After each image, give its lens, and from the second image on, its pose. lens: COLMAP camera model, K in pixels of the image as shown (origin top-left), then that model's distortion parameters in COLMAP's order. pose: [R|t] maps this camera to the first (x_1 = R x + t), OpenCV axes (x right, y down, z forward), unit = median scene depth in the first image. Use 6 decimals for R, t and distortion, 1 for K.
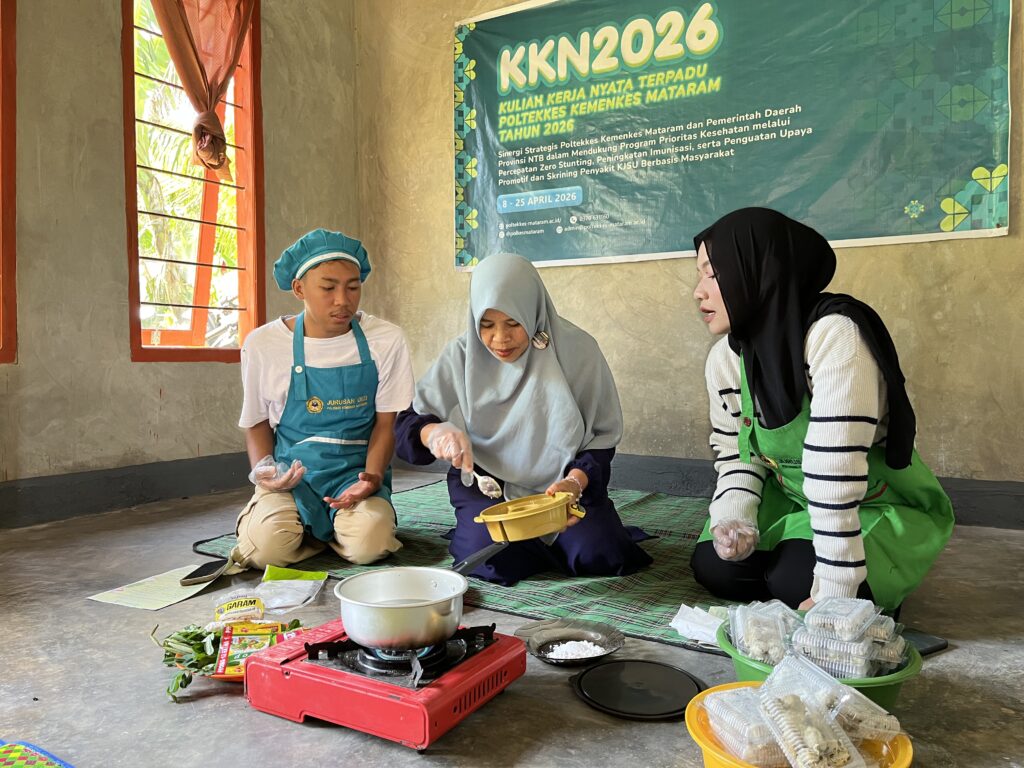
lens RADIAL K [[822.6, 0, 506.9], [0, 822.6, 377.6], [0, 0, 1]] dist [0.028187, -0.074996]
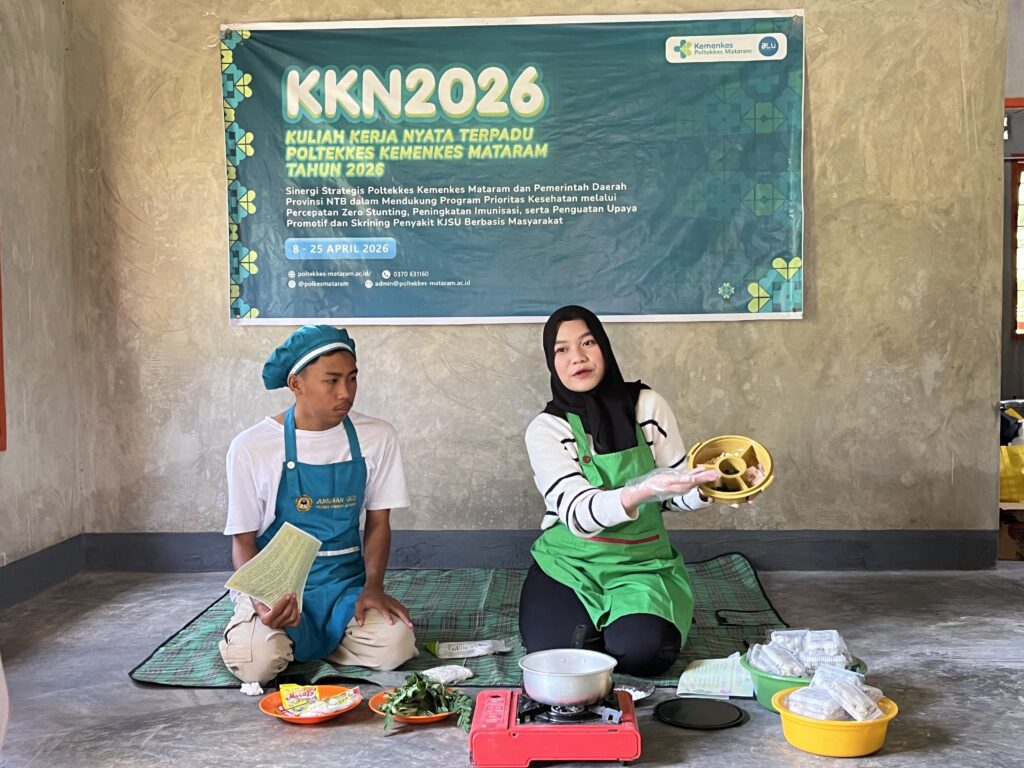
lens RADIAL K [[1232.6, 0, 511.9], [0, 1232.6, 383.1], [0, 0, 1]] dist [0.033824, 0.000000]
pose [[0.866201, -0.012551, 0.499538, -0.502039], [0.021526, 0.999694, -0.012210, -0.055704], [-0.499231, 0.021329, 0.866206, -0.250721]]
